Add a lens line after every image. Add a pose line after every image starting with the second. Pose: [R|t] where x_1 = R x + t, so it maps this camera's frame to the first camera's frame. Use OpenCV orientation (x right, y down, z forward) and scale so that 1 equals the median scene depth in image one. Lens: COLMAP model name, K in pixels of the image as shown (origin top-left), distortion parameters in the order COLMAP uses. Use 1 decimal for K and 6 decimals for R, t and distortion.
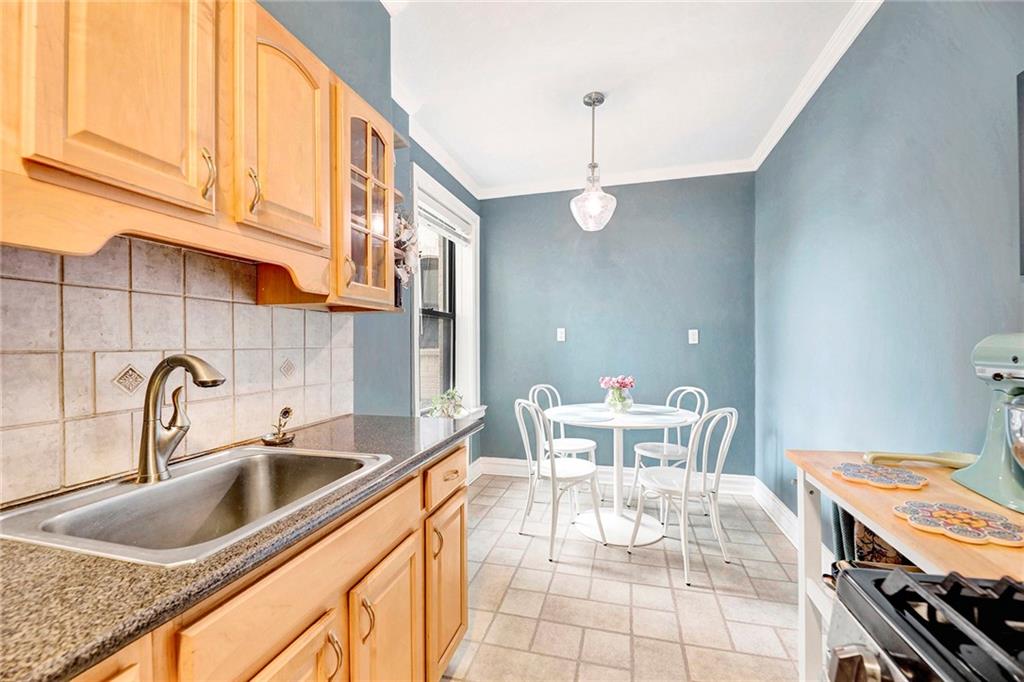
lens RADIAL K [[430.9, 0, 503.3], [0, 430.9, 342.6], [0, 0, 1]] dist [-0.002818, -0.002470]
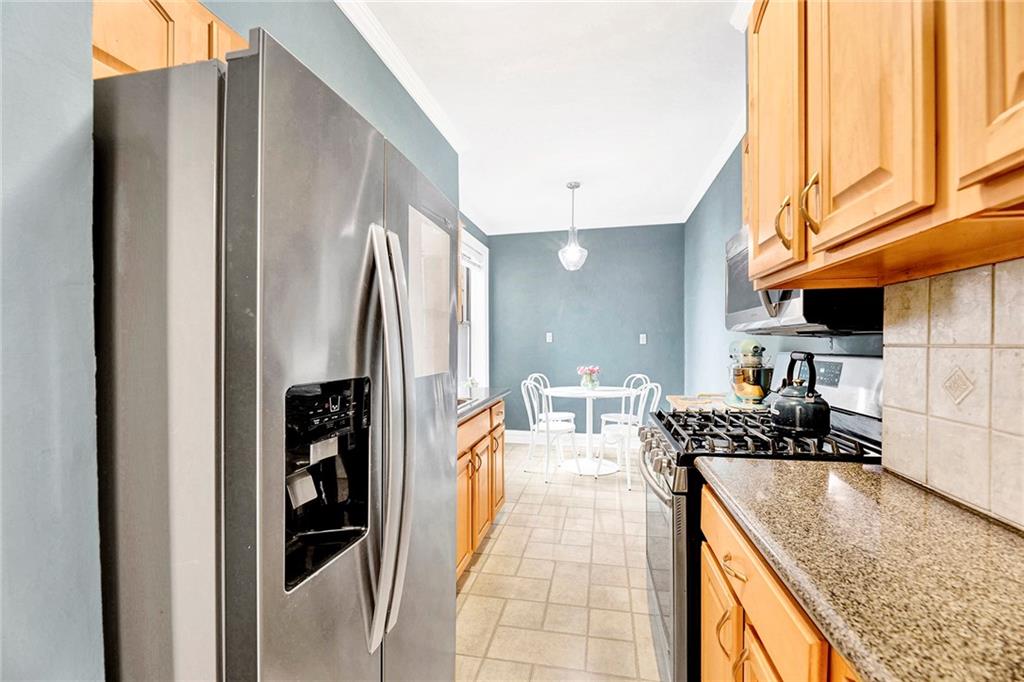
lens RADIAL K [[430.9, 0, 518.4], [0, 430.9, 341.3], [0, 0, 1]] dist [-0.002818, -0.002470]
pose [[0.996619, 0.000912, 0.082159, -0.097509], [-0.000447, 0.999984, -0.005682, 0.001282], [-0.082163, 0.005626, 0.996603, -0.451330]]
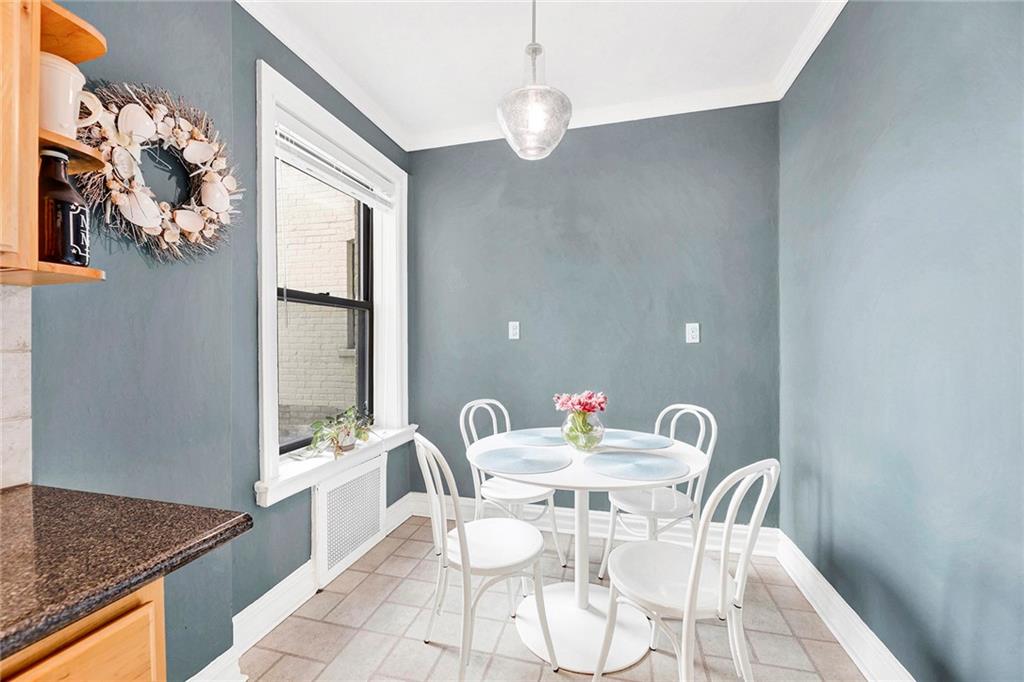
lens RADIAL K [[430.9, 0, 496.1], [0, 430.9, 337.1], [0, 0, 1]] dist [-0.002818, -0.002470]
pose [[0.999966, 0.001302, 0.008087, 0.128830], [-0.001238, 0.999967, -0.007974, -0.001426], [-0.008097, 0.007964, 0.999936, 0.339028]]
